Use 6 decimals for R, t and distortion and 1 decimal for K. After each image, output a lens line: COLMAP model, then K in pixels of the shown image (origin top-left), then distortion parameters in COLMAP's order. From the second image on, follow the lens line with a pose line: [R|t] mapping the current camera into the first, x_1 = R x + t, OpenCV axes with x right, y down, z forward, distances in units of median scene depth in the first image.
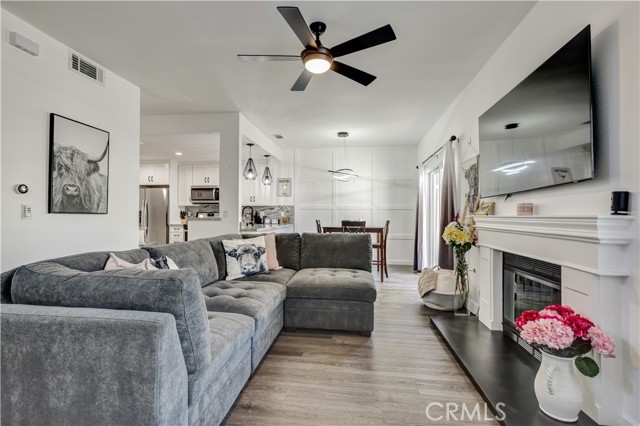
lens RADIAL K [[303.2, 0, 321.1], [0, 303.2, 214.7], [0, 0, 1]] dist [0.000478, -0.000133]
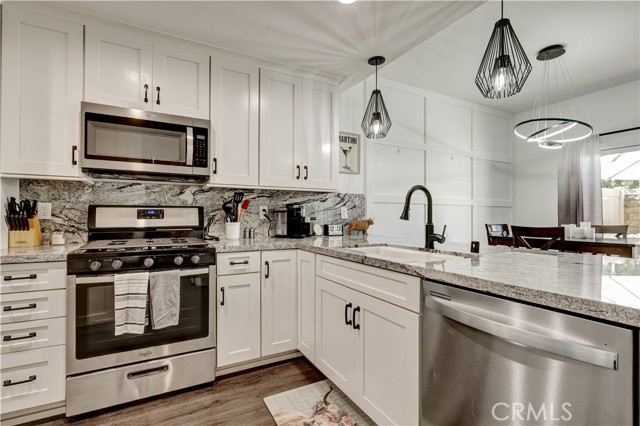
lens RADIAL K [[303.2, 0, 321.1], [0, 303.2, 214.7], [0, 0, 1]] dist [0.000478, -0.000133]
pose [[0.816132, 0.005869, 0.577836, -0.903117], [-0.003352, 0.999980, -0.005422, 0.007474], [-0.577856, 0.002488, 0.816135, 1.441827]]
